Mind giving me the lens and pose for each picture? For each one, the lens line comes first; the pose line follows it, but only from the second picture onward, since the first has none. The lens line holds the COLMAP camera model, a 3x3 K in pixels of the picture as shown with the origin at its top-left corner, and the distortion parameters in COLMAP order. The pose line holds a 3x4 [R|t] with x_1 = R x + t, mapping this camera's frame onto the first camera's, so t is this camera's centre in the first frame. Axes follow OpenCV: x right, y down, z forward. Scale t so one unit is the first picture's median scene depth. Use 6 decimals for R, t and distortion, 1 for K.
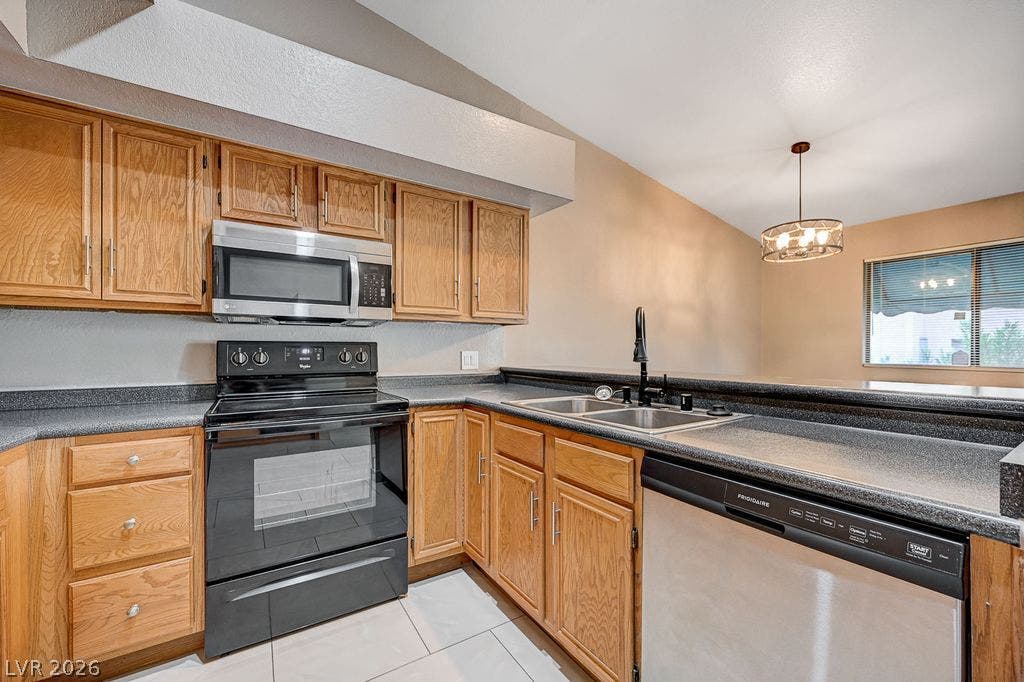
lens RADIAL K [[408.6, 0, 513.8], [0, 408.6, 347.9], [0, 0, 1]] dist [0.000630, -0.000774]
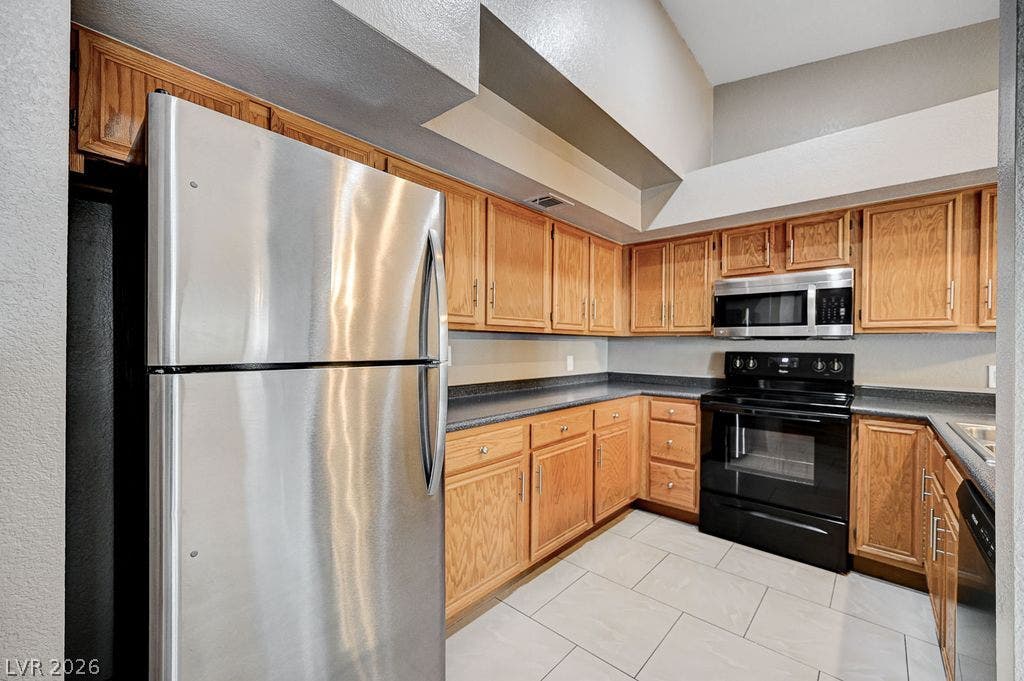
lens RADIAL K [[408.6, 0, 513.2], [0, 408.6, 348.4], [0, 0, 1]] dist [0.000630, -0.000774]
pose [[0.260209, 0.007832, -0.965521, 0.591596], [-0.008610, 0.999946, 0.005790, -0.032706], [0.965514, 0.006807, 0.260262, -0.209300]]
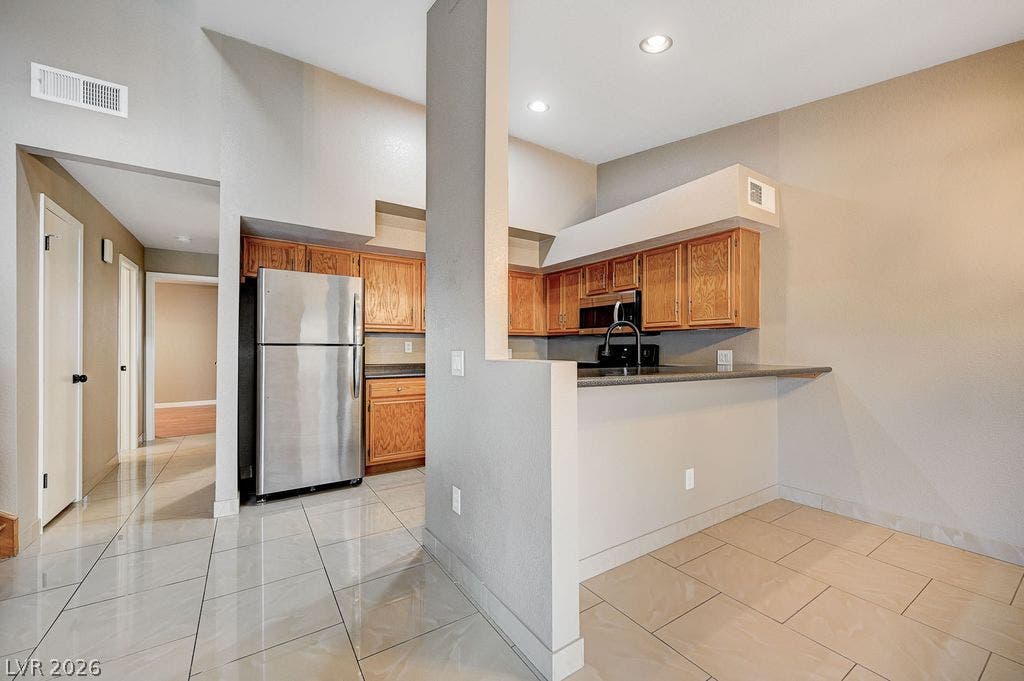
lens RADIAL K [[408.6, 0, 511.0], [0, 408.6, 348.7], [0, 0, 1]] dist [0.000630, -0.000774]
pose [[0.006701, -0.003654, -0.999971, 1.627532], [-0.003618, 0.999987, -0.003679, 0.013839], [0.999971, 0.003642, 0.006688, 0.479629]]
